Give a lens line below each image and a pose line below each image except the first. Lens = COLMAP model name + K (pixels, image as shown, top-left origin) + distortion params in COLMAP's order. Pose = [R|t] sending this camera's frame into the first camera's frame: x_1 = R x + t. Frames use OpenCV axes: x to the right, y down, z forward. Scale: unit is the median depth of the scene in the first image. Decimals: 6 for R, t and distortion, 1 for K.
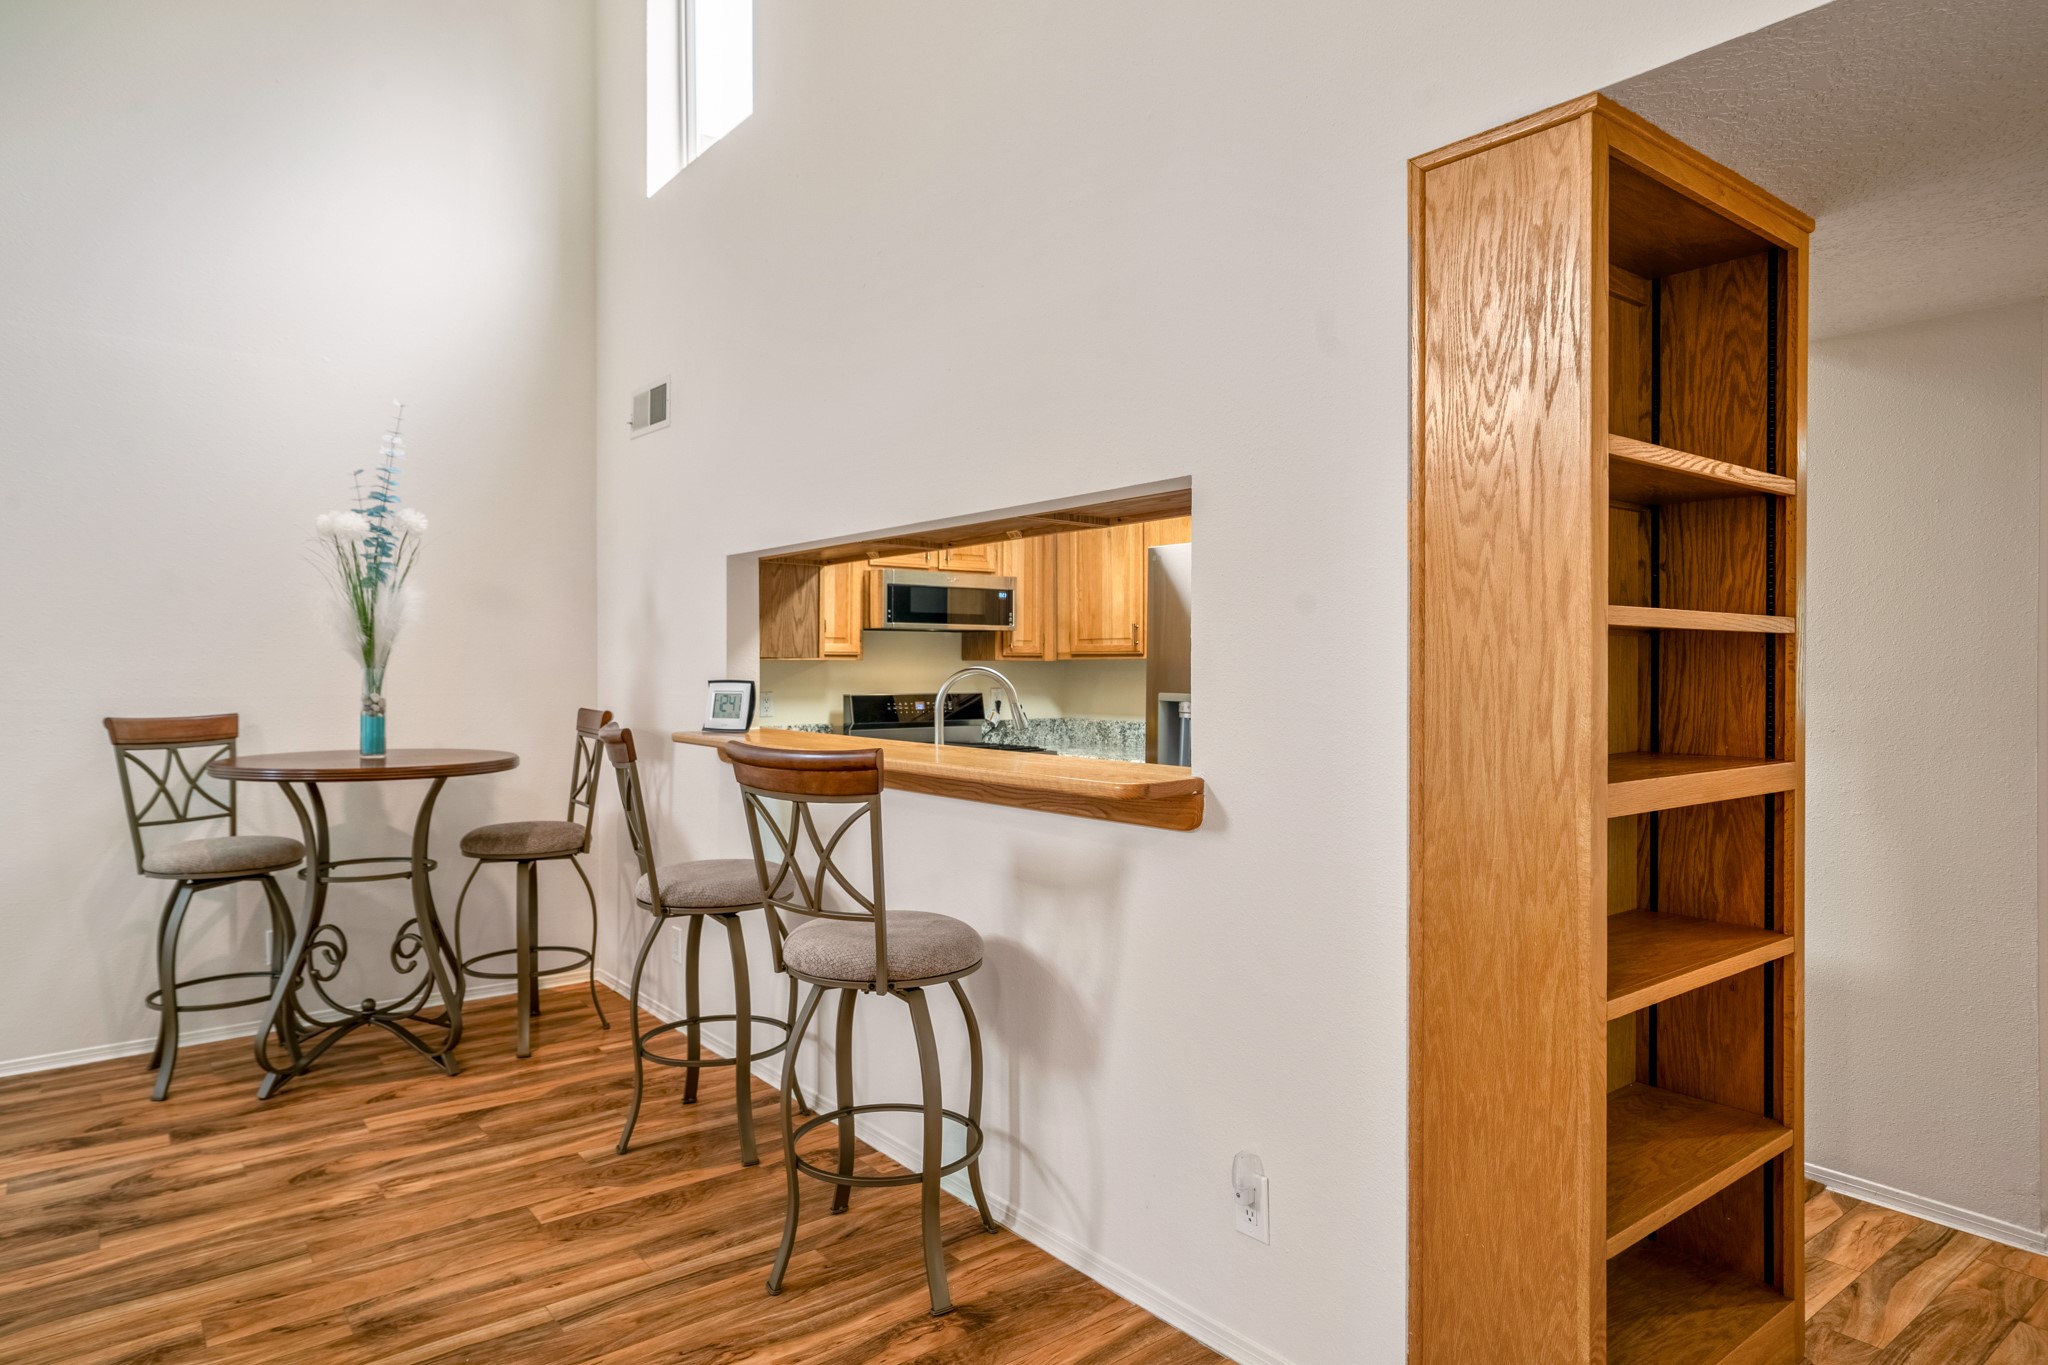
lens RADIAL K [[1202.9, 0, 1015.2], [0, 1202.9, 676.7], [0, 0, 1]] dist [-0.008623, 0.007018]
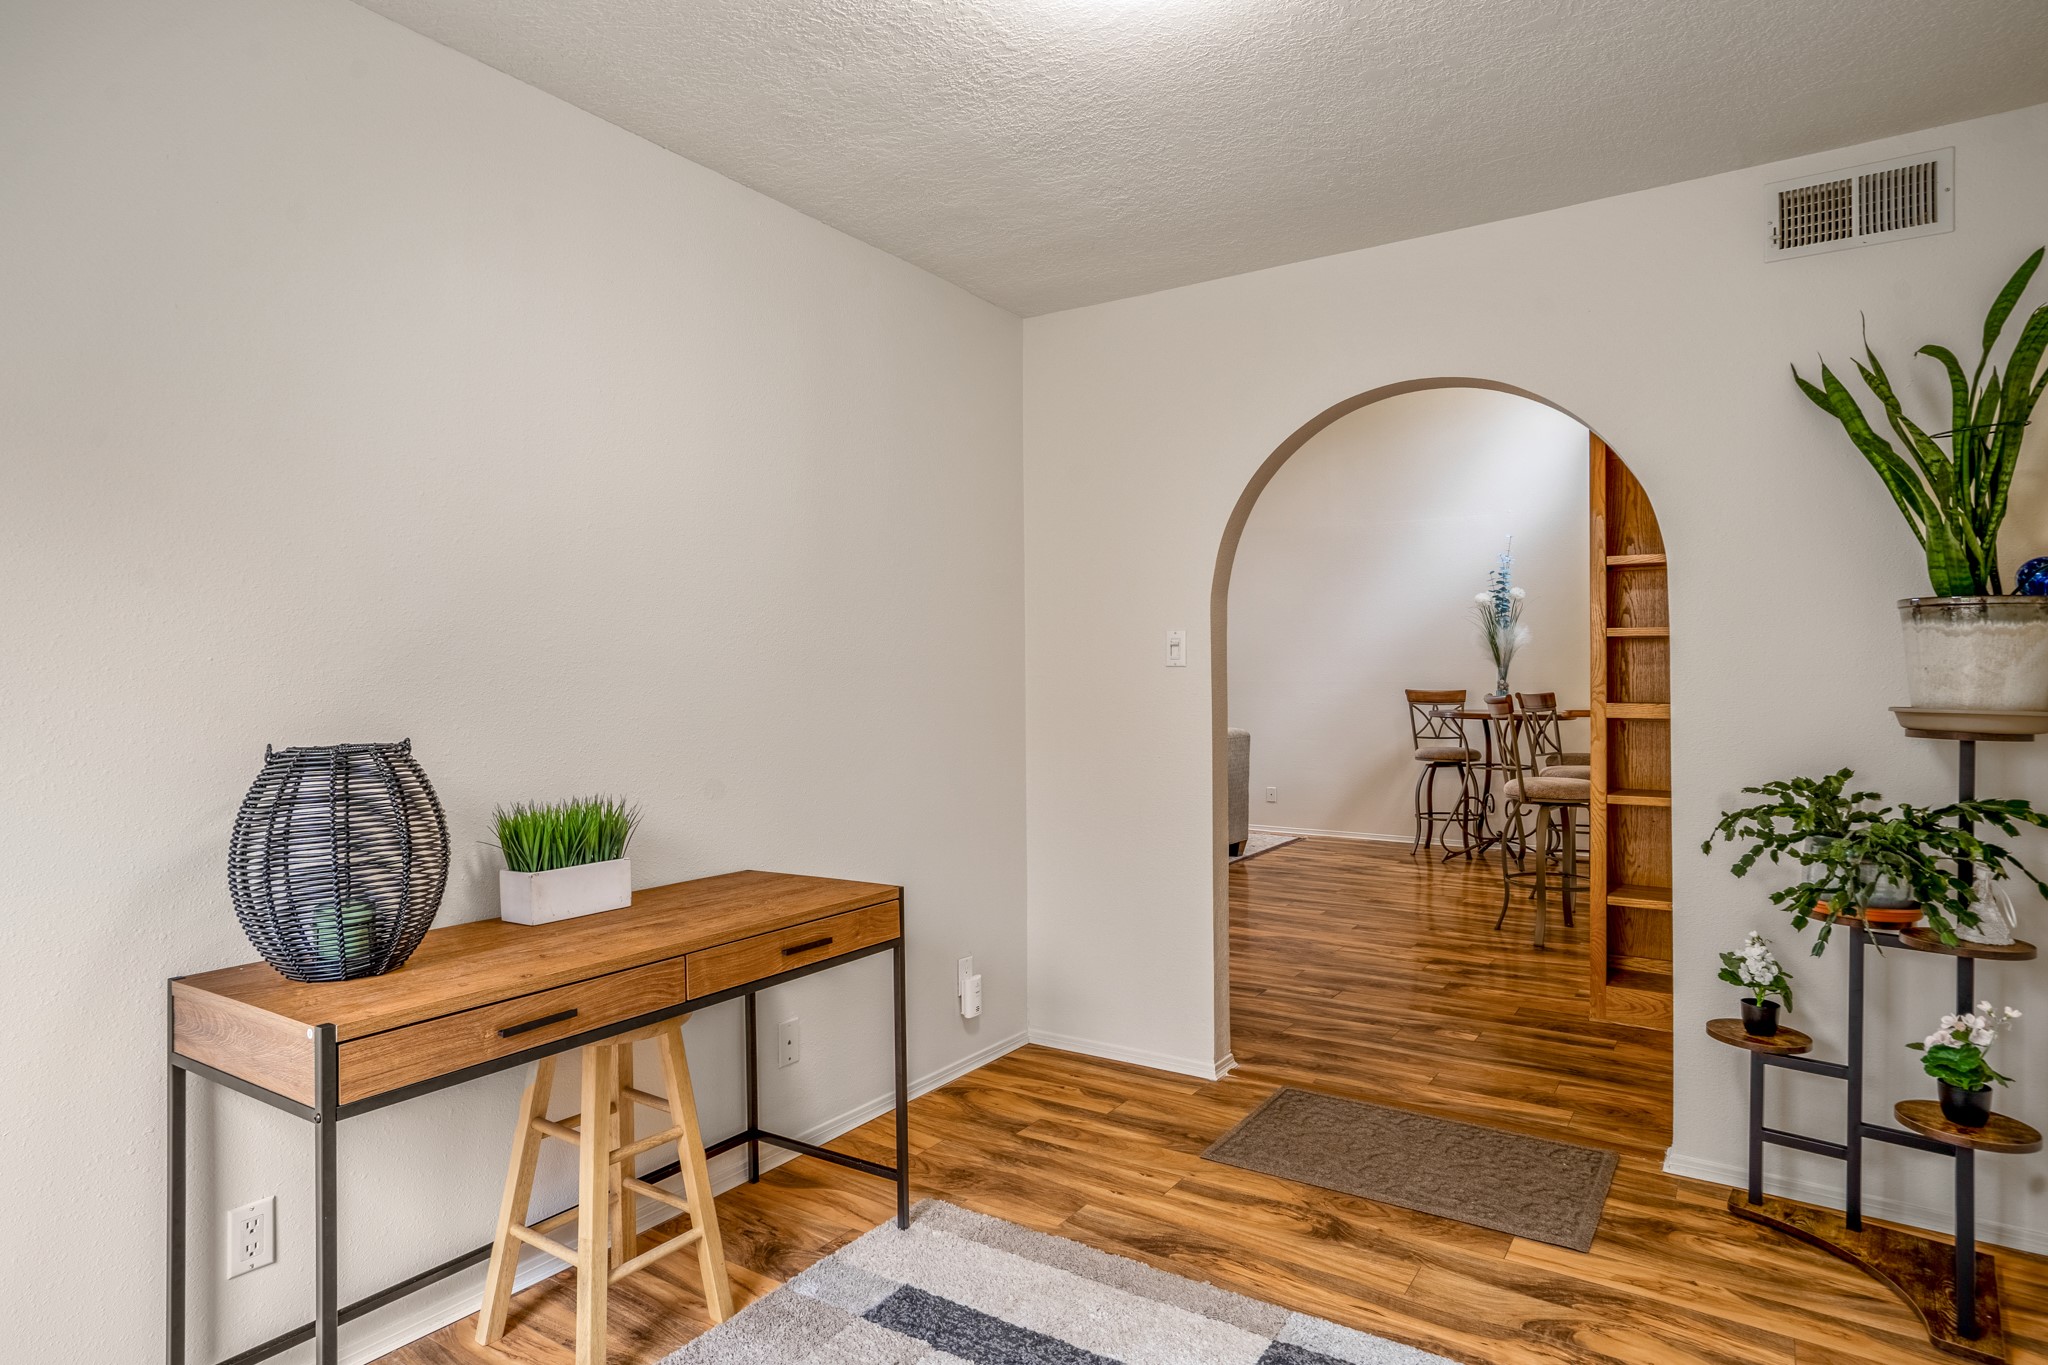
lens RADIAL K [[1106.7, 0, 1011.3], [0, 1106.7, 673.9], [0, 0, 1]] dist [0.003060, -0.000177]
pose [[0.305666, -0.004237, -0.952130, 1.206734], [-0.006399, 0.999958, -0.006504, 0.026393], [0.952117, 0.008080, 0.305626, -0.438184]]
